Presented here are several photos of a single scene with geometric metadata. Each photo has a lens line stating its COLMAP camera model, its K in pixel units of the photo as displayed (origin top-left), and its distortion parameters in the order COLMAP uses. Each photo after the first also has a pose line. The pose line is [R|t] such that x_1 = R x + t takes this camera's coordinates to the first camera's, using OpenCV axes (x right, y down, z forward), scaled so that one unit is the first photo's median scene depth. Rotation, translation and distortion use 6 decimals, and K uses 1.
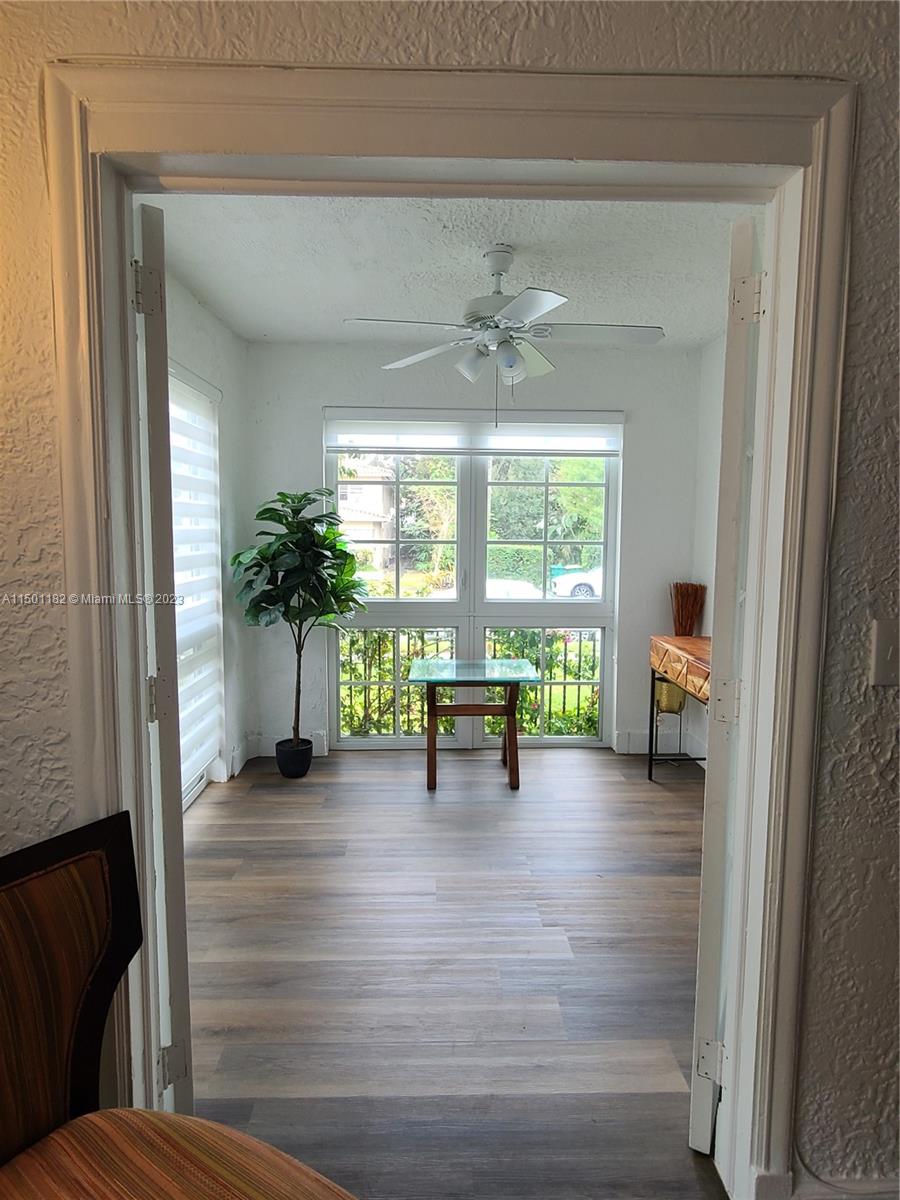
lens RADIAL K [[676.6, 0, 442.0], [0, 676.6, 589.8], [0, 0, 1]] dist [0.002716, -0.003101]
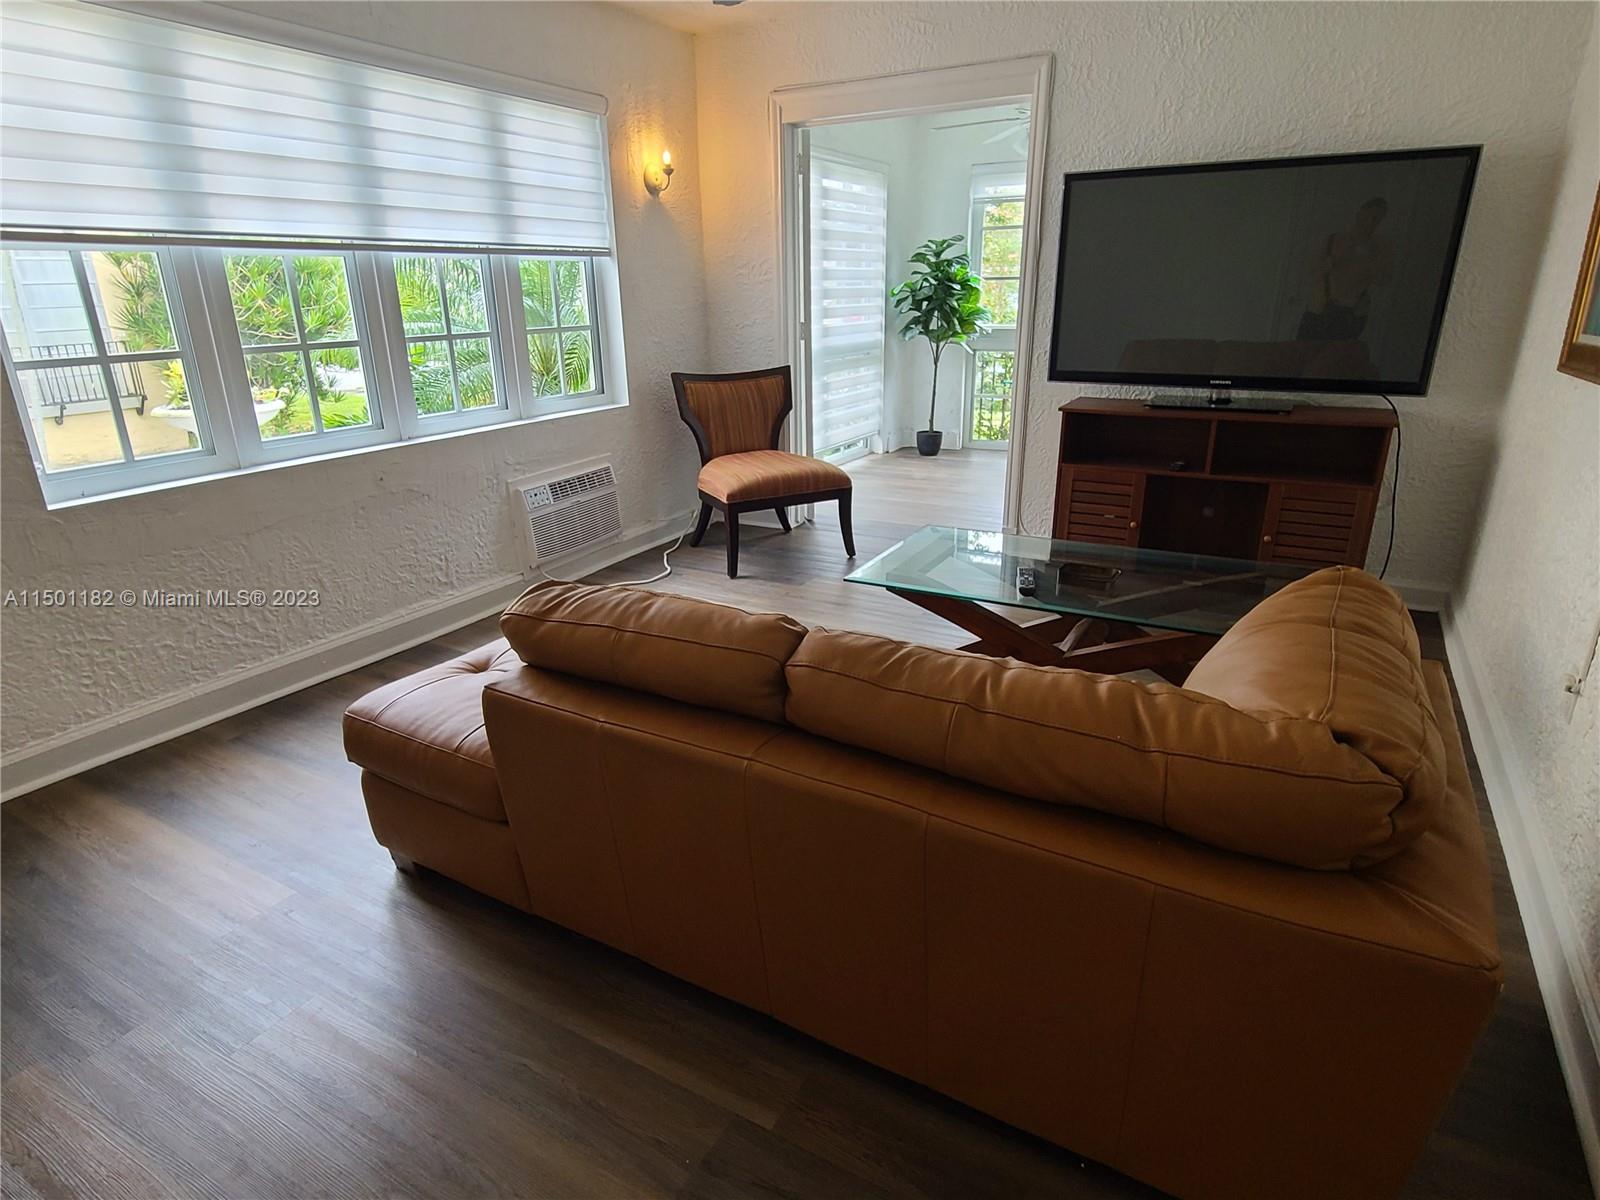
lens RADIAL K [[902.1, 0, 786.5], [0, 902.1, 610.3], [0, 0, 1]] dist [0.002716, -0.003101]
pose [[0.854195, 0.155061, -0.496294, 0.536443], [-0.025216, 0.965728, 0.258330, 0.114373], [0.519342, -0.208150, 0.828829, -0.812918]]
